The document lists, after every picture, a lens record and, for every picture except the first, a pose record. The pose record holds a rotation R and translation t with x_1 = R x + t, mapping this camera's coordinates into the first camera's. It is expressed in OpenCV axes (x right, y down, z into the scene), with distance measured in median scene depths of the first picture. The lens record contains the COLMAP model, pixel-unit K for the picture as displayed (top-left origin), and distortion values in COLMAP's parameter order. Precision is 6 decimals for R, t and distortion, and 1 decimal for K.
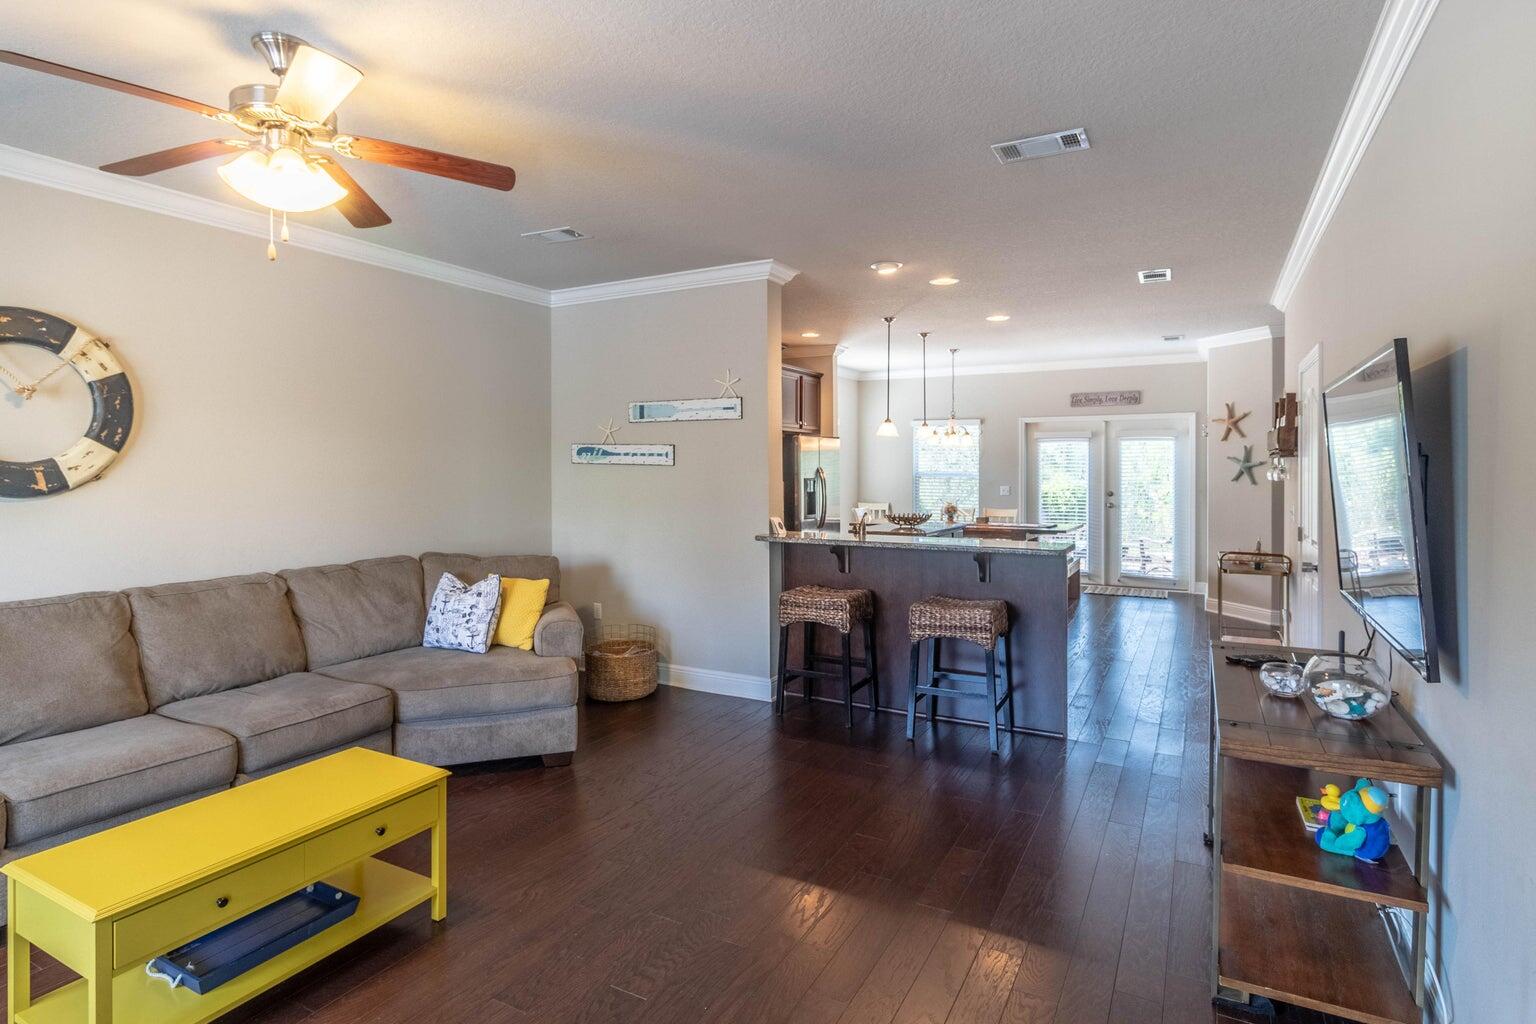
lens RADIAL K [[798.5, 0, 764.6], [0, 798.5, 470.6], [0, 0, 1]] dist [-0.000508, 0.002123]
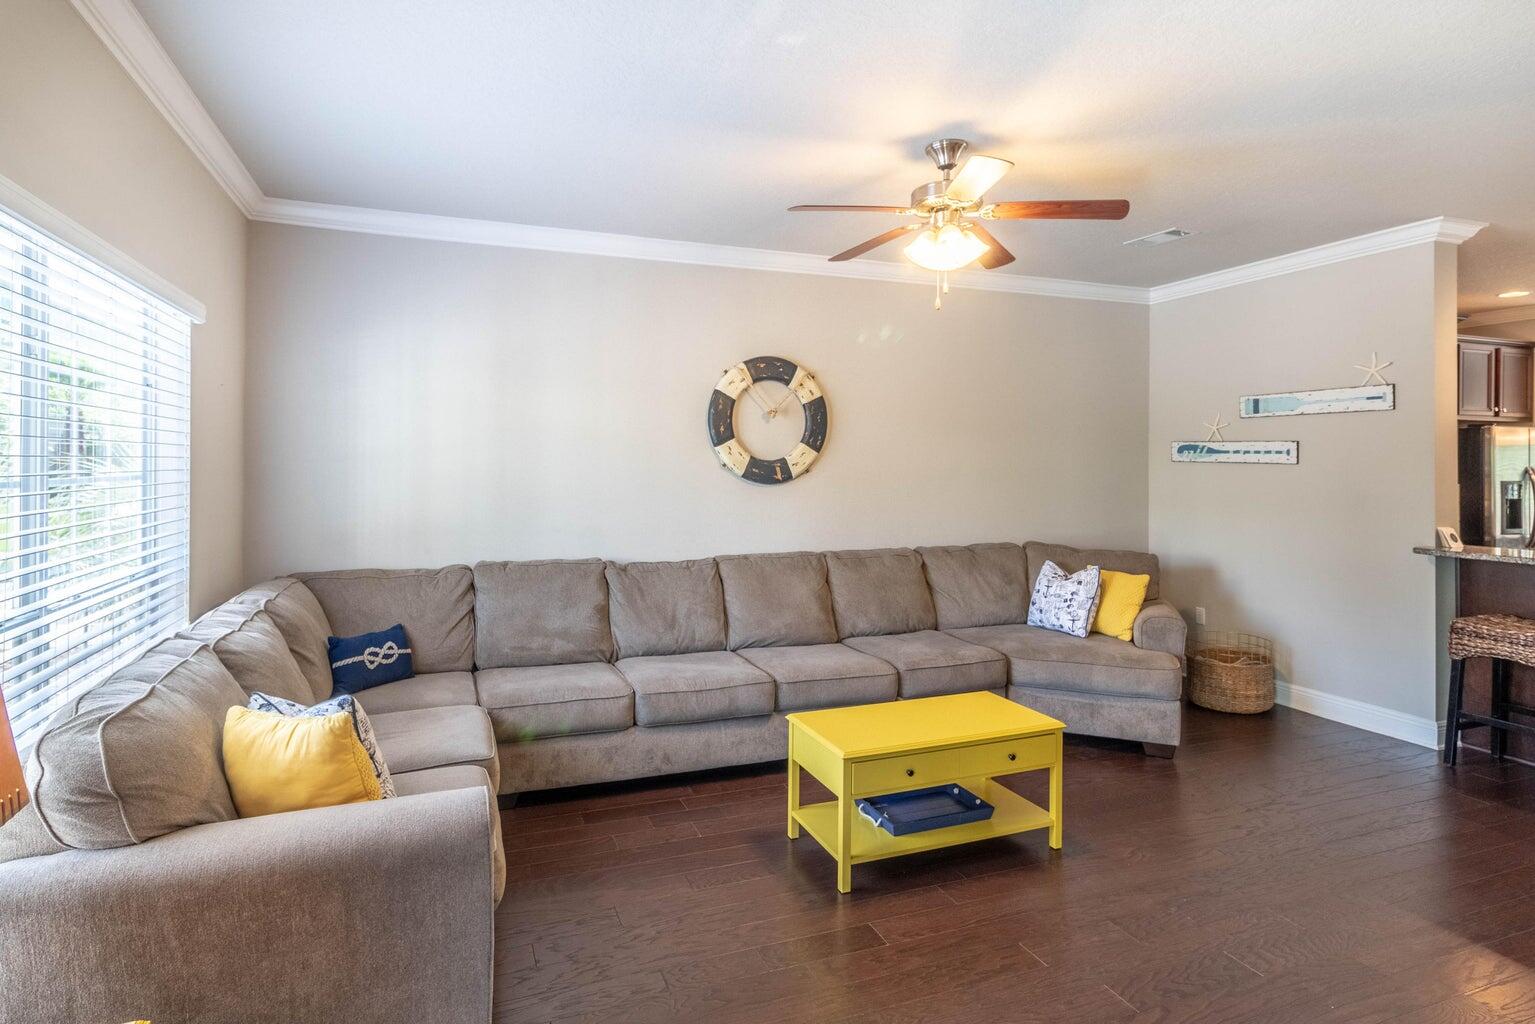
lens RADIAL K [[798.0, 0, 752.5], [0, 798.0, 466.0], [0, 0, 1]] dist [-0.000508, 0.002123]
pose [[0.757031, 0.004968, -0.653361, 0.015098], [-0.006715, 0.999977, -0.000177, 0.000474], [0.653345, 0.004521, 0.757047, -0.133762]]
